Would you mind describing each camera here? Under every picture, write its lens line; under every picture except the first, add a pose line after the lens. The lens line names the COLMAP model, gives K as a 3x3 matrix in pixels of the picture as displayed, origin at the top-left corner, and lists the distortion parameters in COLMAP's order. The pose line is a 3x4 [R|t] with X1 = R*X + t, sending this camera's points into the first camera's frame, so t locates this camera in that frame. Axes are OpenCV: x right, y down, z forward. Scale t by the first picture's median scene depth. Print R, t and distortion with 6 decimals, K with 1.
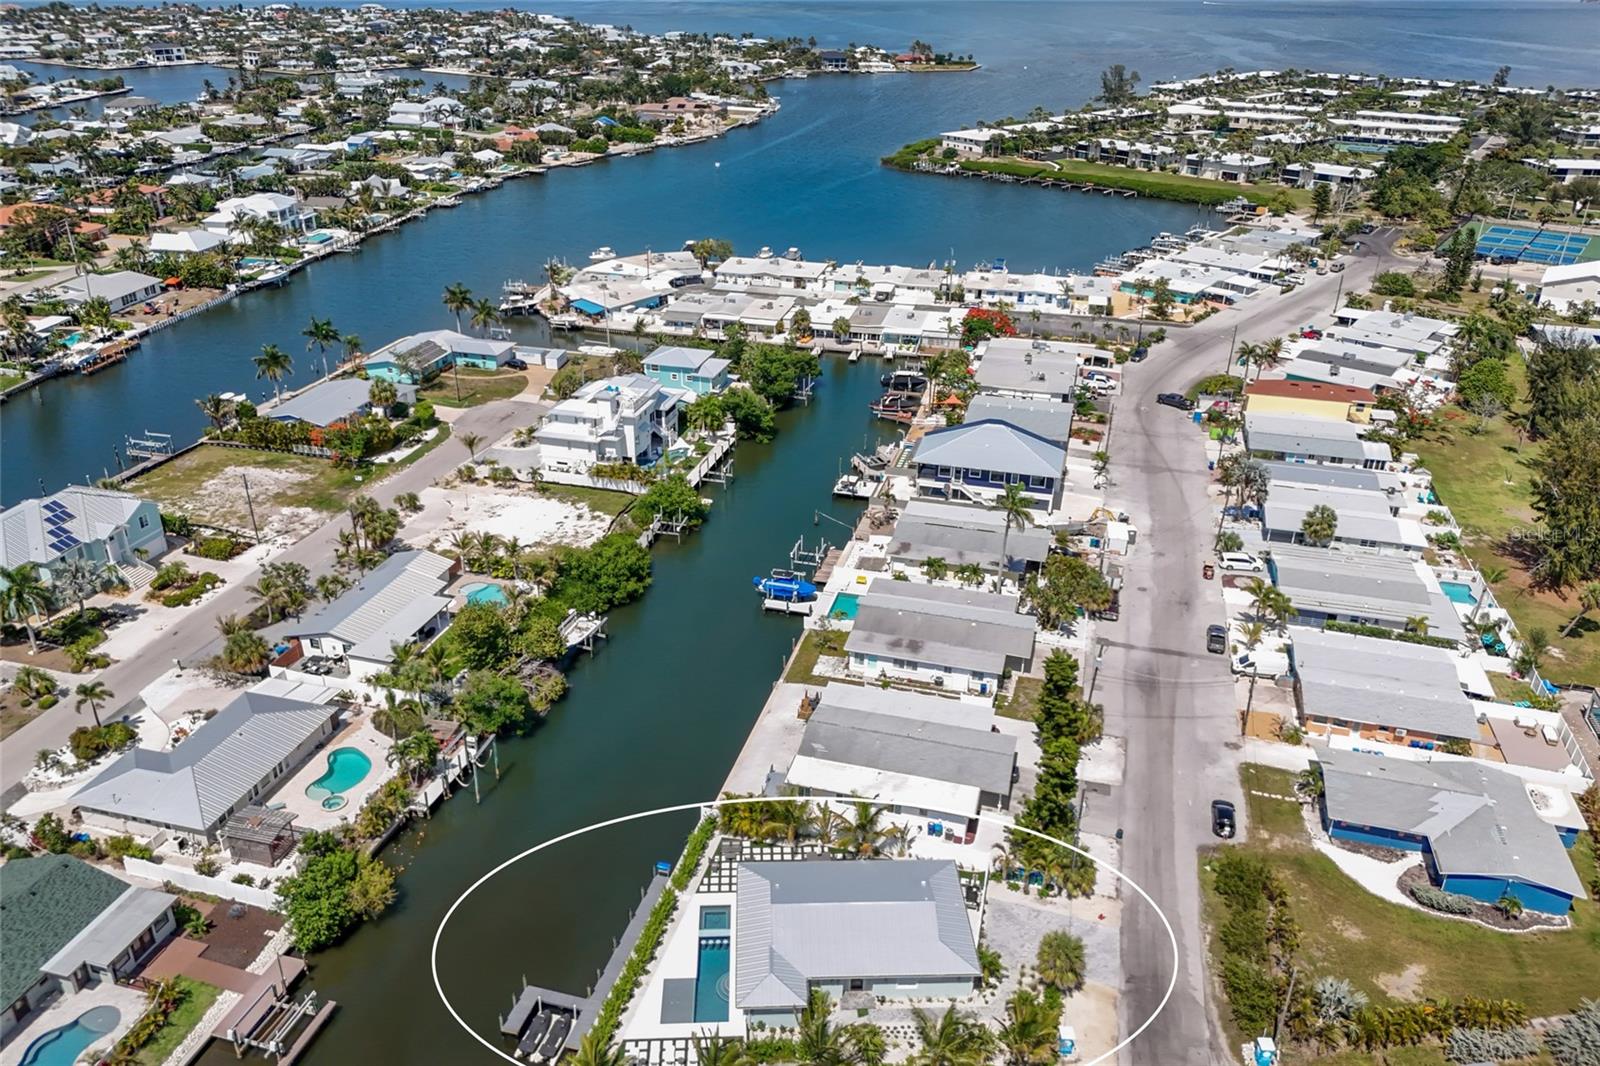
lens RADIAL K [[1154.0, 0, 800.0], [0, 1154.0, 533.0], [0, 0, 1]] dist [0.074624, -0.084106]
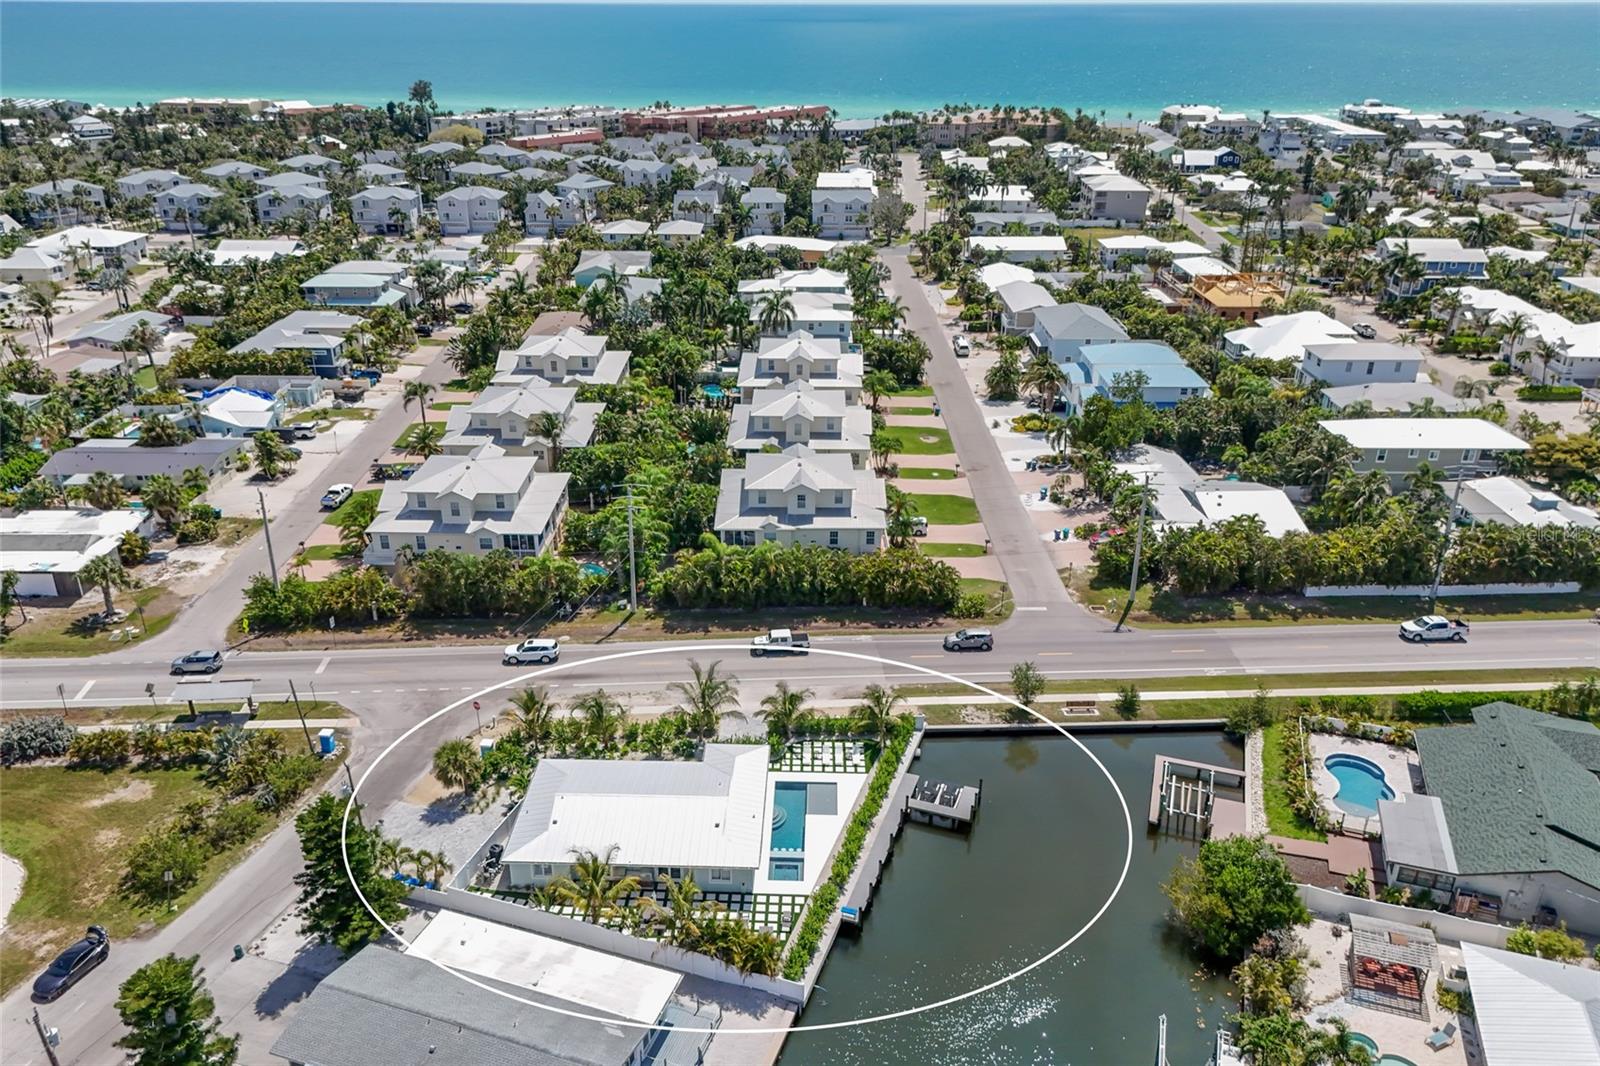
lens RADIAL K [[1177.7, 0, 773.8], [0, 1177.7, 533.3], [0, 0, 1]] dist [0.064788, -0.094916]
pose [[-0.996165, -0.046349, 0.074214, -0.054680], [0.026794, 0.645840, 0.763003, -0.243300], [-0.083295, 0.762065, -0.642121, 0.638413]]
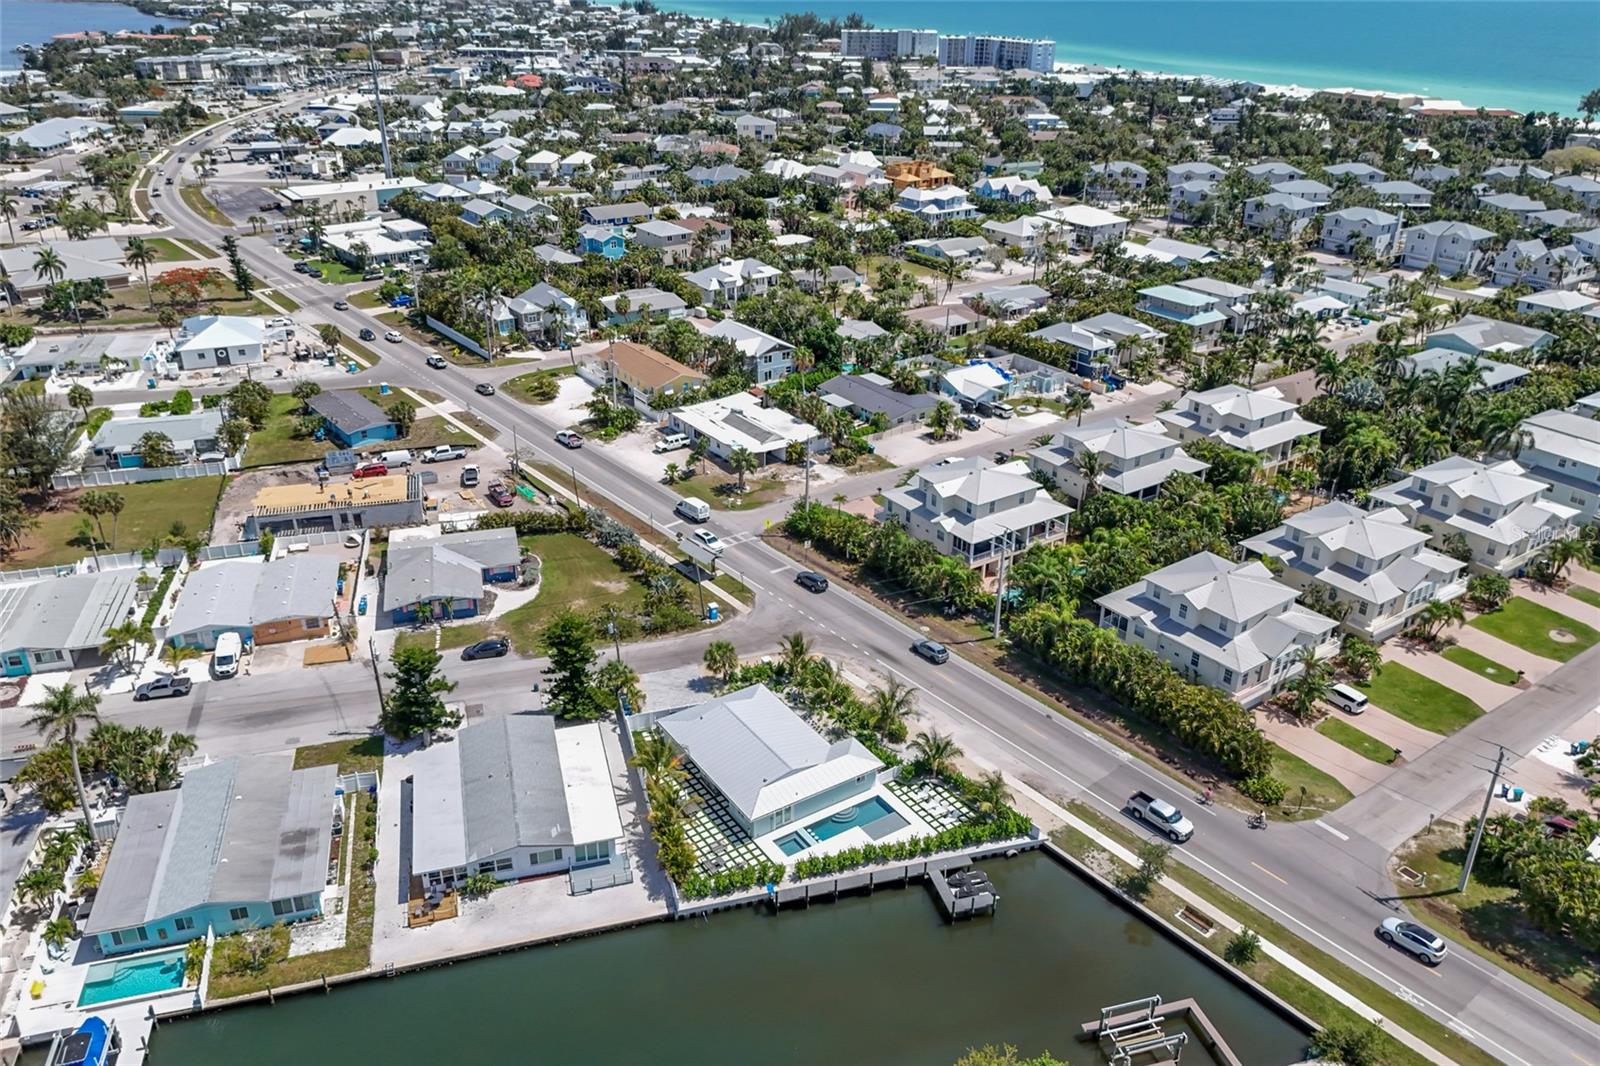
lens RADIAL K [[1154.0, 0, 800.0], [0, 1154.0, 533.0], [0, 0, 1]] dist [0.074624, -0.084106]
pose [[-0.516562, -0.388820, 0.762878, -0.366235], [0.359249, 0.710326, 0.605291, -0.246448], [-0.777241, 0.586734, -0.227244, 0.492770]]
